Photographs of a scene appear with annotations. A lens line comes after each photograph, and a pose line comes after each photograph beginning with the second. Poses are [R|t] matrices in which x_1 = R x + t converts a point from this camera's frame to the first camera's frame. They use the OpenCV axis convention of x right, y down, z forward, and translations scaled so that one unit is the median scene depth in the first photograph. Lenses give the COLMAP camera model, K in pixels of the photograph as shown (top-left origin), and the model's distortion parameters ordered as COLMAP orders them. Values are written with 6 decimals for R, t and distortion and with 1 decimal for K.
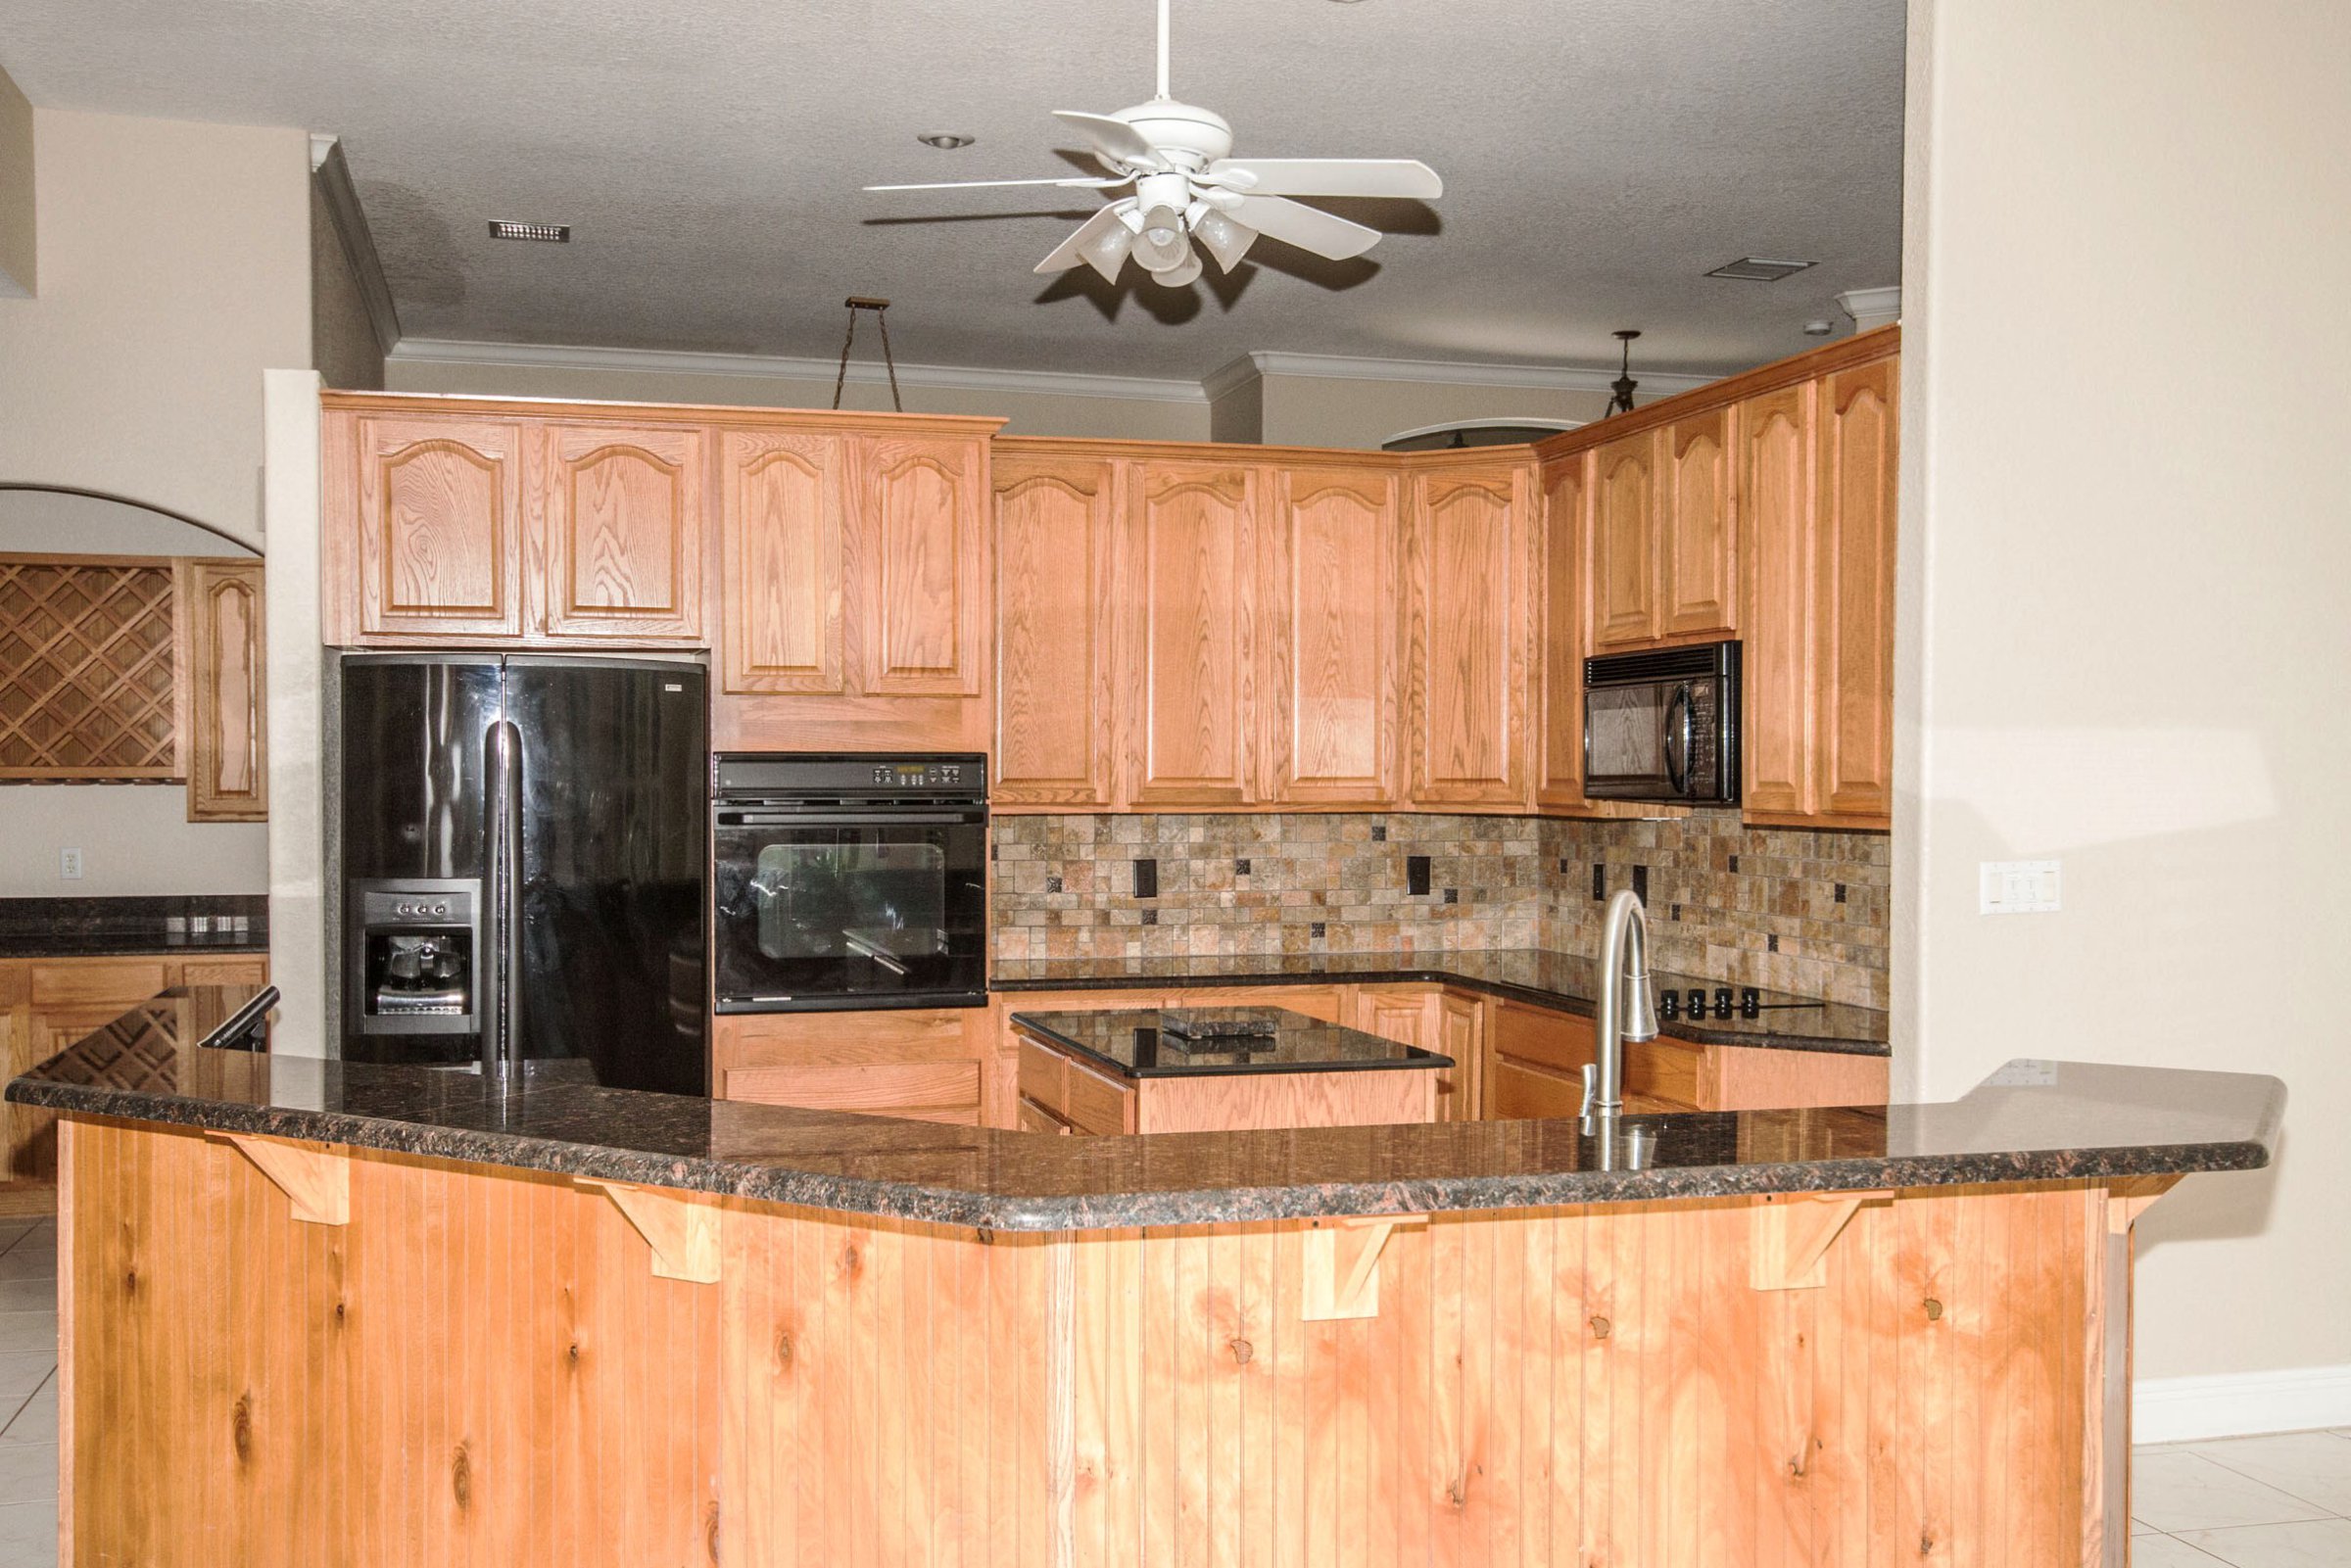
lens RADIAL K [[2179.6, 0, 1138.2], [0, 2179.6, 847.3], [0, 0, 1]] dist [0.000991, 0.000000]
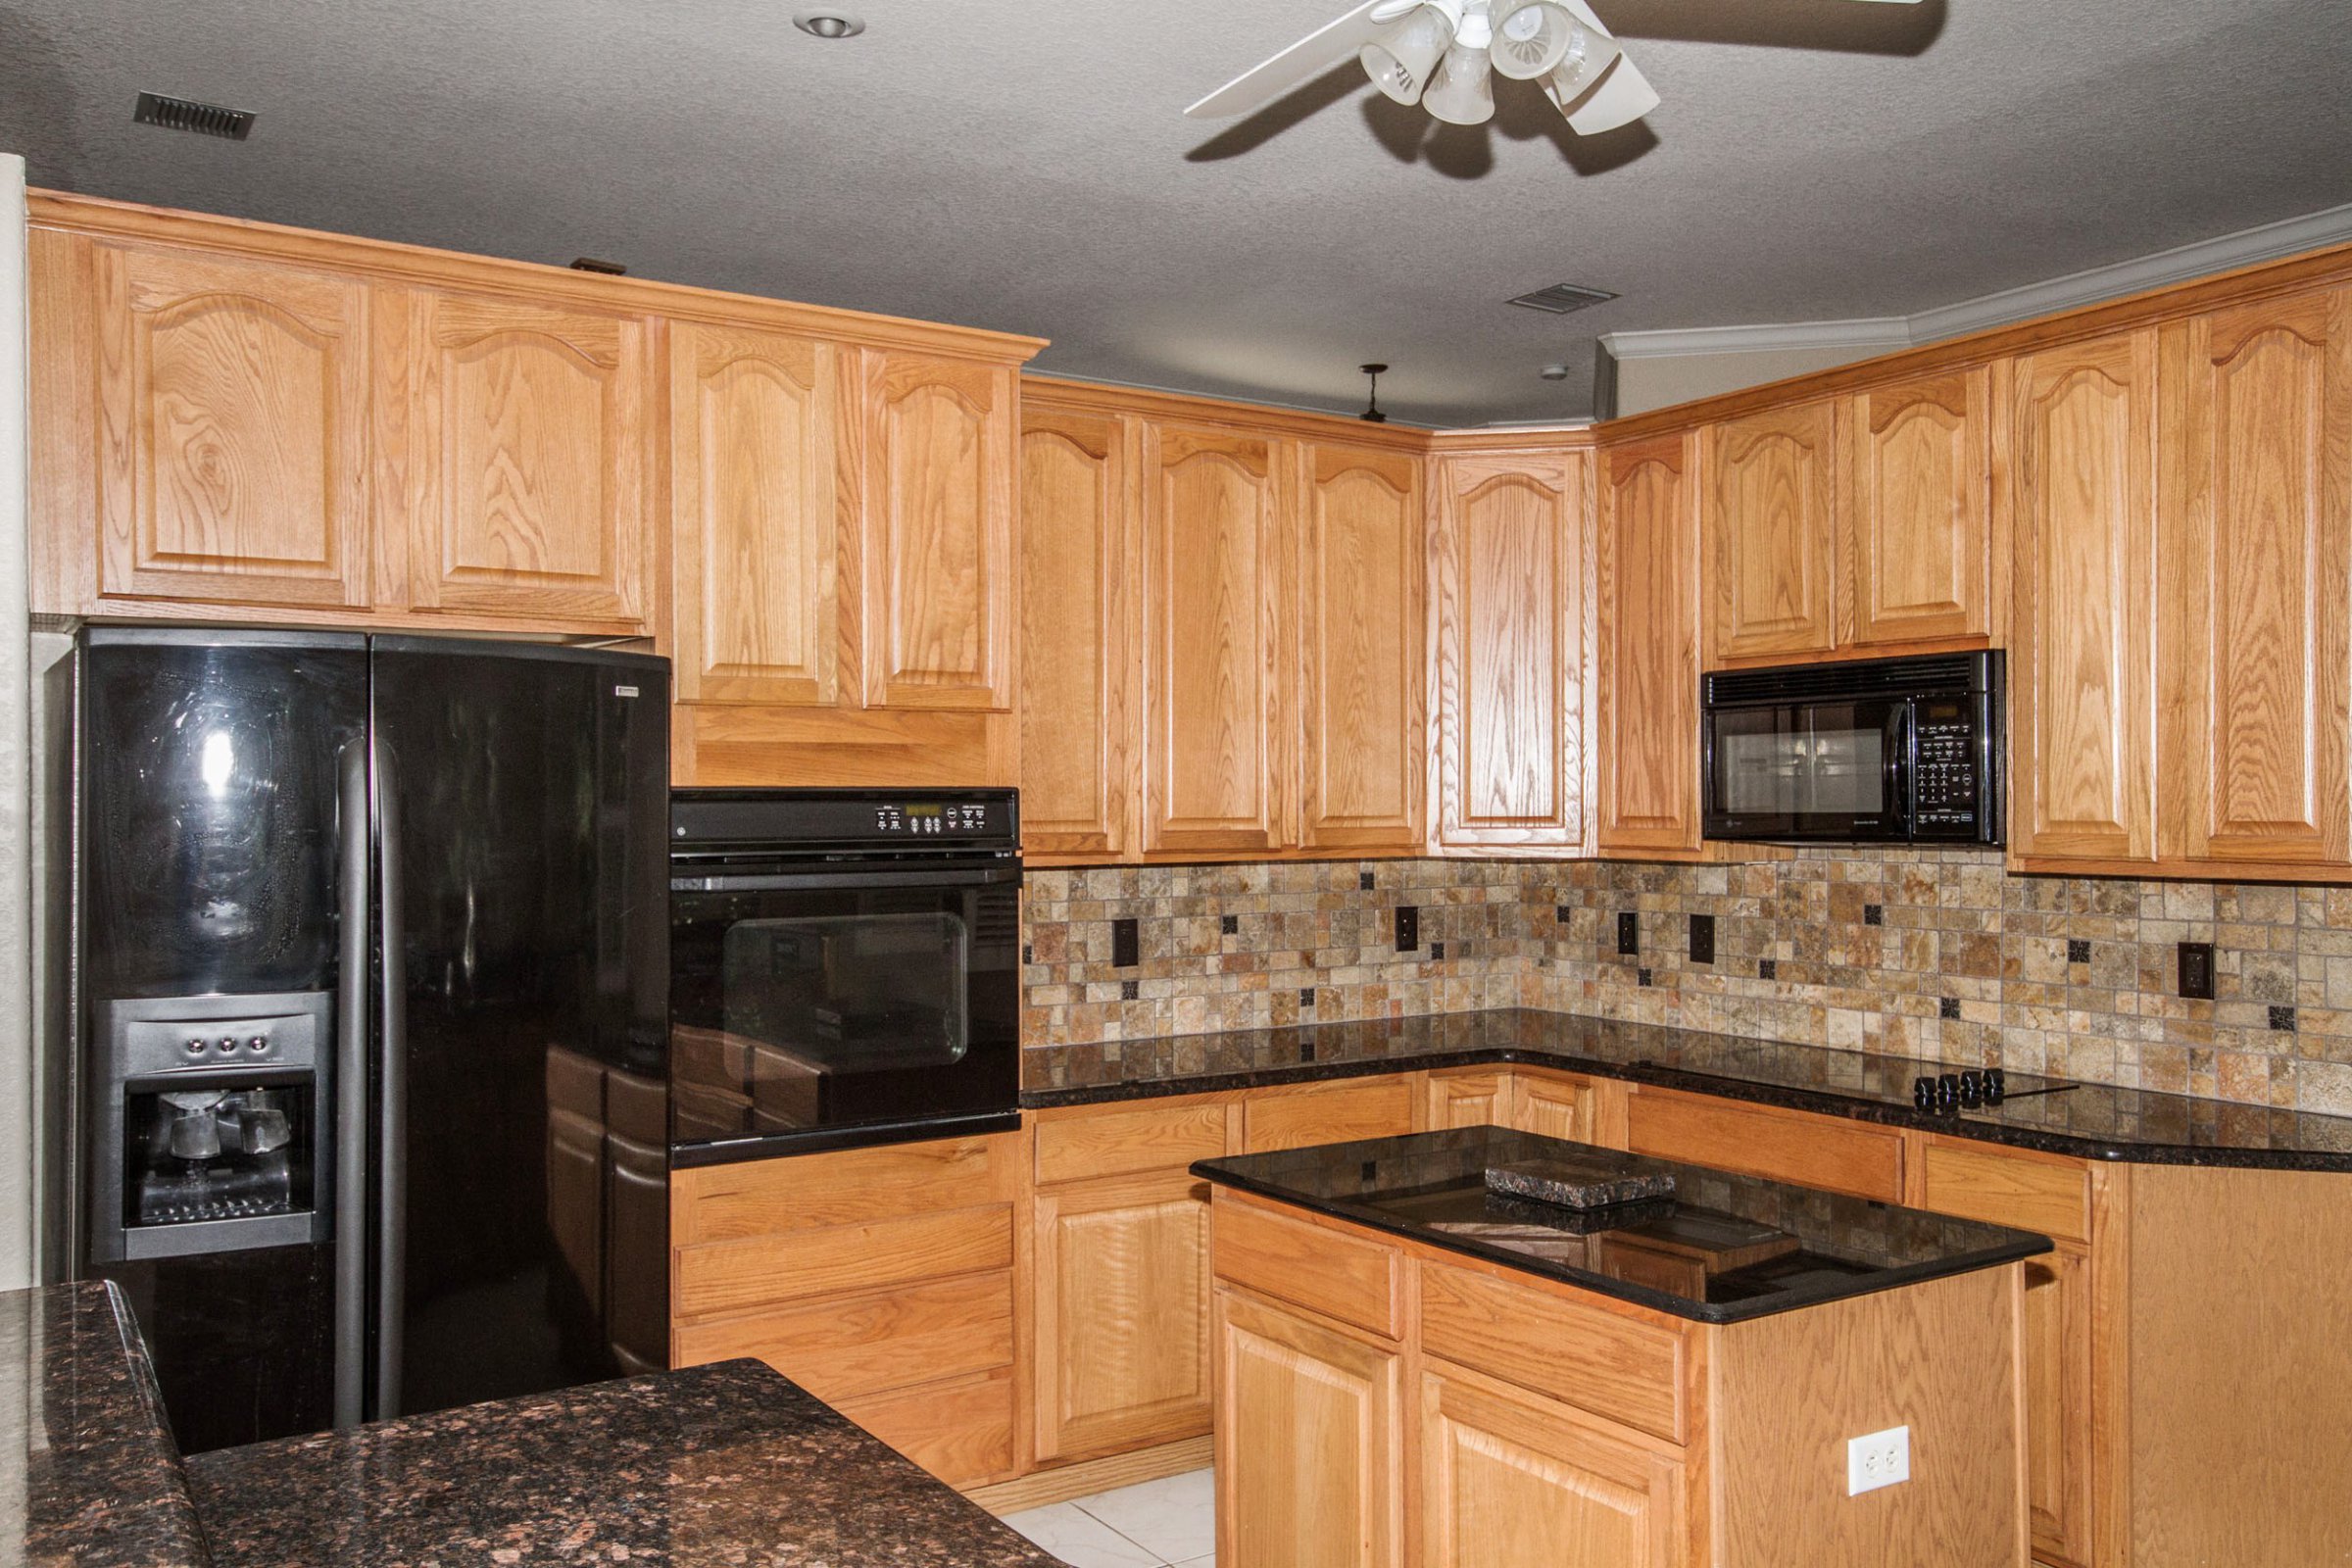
lens RADIAL K [[1860.9, 0, 1174.7], [0, 1860.9, 812.1], [0, 0, 1]] dist [-0.007109, 0.050688]
pose [[0.953862, -0.006113, 0.300183, -0.214326], [0.014865, 0.999528, -0.026882, -0.017561], [-0.299877, 0.030104, 0.953503, 0.388667]]
